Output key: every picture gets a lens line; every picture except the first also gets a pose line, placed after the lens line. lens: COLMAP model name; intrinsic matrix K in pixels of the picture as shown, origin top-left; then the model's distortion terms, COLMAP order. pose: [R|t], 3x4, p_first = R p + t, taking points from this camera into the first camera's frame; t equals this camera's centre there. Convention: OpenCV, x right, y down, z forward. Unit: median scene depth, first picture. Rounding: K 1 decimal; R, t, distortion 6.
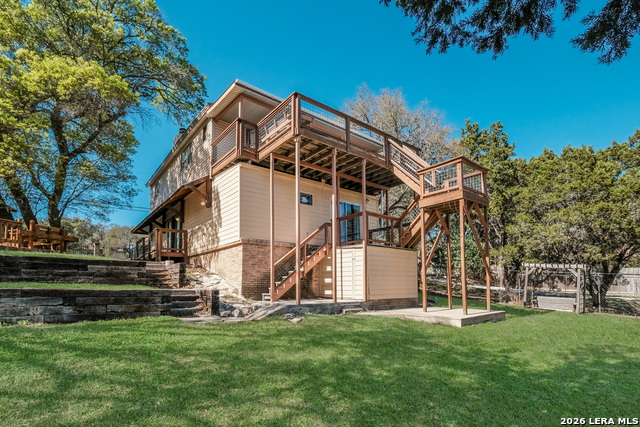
lens RADIAL K [[291.7, 0, 320.0], [0, 291.7, 213.5], [0, 0, 1]] dist [-0.003937, -0.000386]
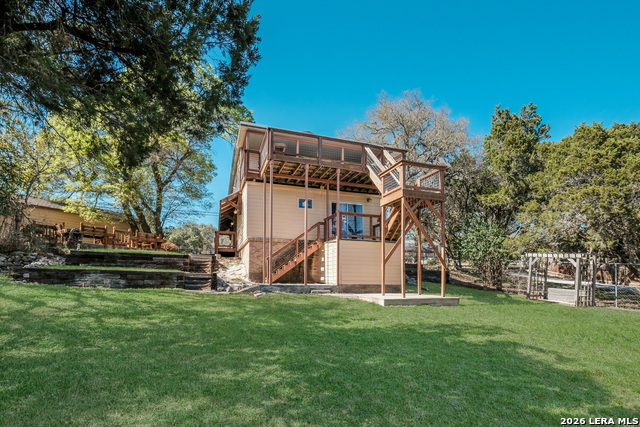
lens RADIAL K [[277.3, 0, 321.6], [0, 277.3, 213.2], [0, 0, 1]] dist [-0.000018, 0.000286]
pose [[0.947244, -0.058509, -0.315128, 0.464481], [0.061772, 0.998090, 0.000370, -0.006872], [0.314504, -0.019816, 0.949049, -0.122373]]
